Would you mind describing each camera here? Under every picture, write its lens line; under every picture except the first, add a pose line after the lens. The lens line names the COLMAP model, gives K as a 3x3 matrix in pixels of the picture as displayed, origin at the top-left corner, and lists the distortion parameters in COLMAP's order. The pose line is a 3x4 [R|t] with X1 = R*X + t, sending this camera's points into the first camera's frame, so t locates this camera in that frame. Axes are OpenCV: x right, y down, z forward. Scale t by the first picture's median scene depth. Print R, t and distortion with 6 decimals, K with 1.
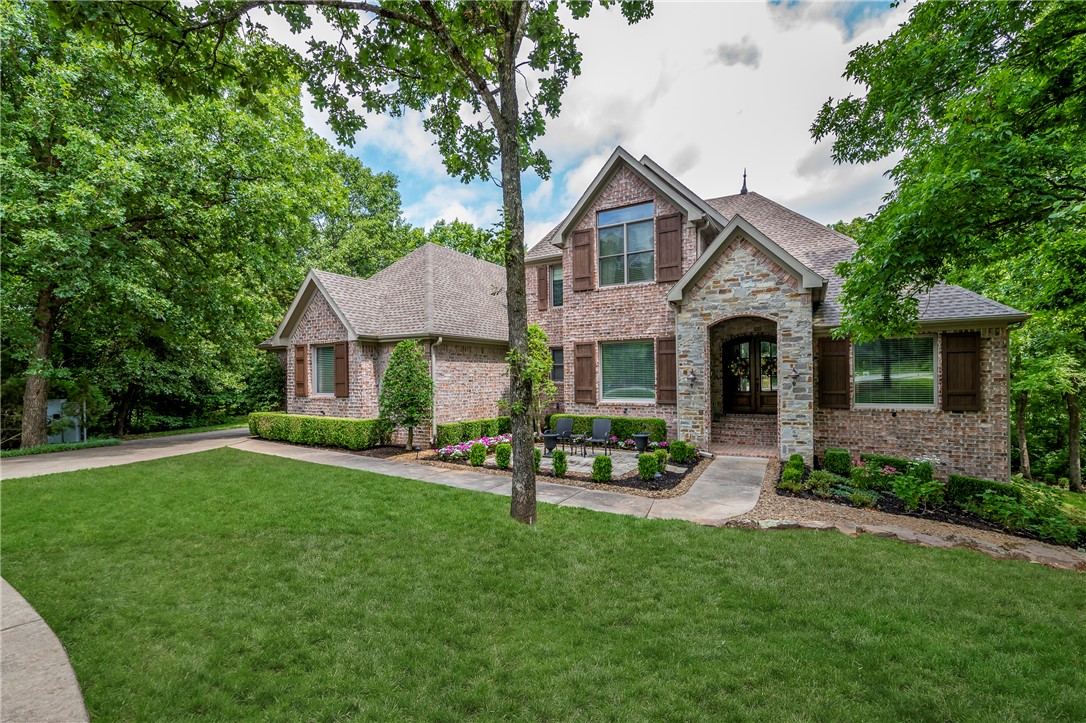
lens RADIAL K [[427.7, 0, 543.1], [0, 427.7, 384.2], [0, 0, 1]] dist [0.001852, 0.000019]
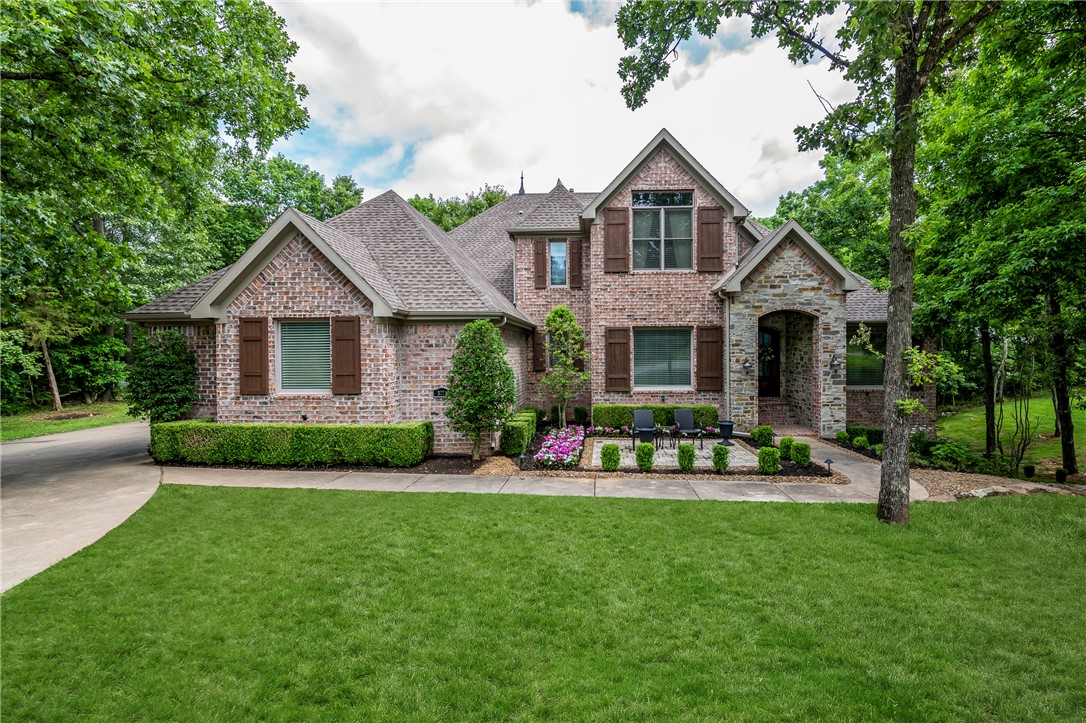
lens RADIAL K [[452.7, 0, 539.8], [0, 452.7, 367.2], [0, 0, 1]] dist [-0.001781, -0.000081]
pose [[0.900826, -0.008153, 0.434104, -0.545919], [0.005169, 0.999954, 0.008054, -0.021293], [-0.434149, -0.005011, 0.900827, 0.194596]]
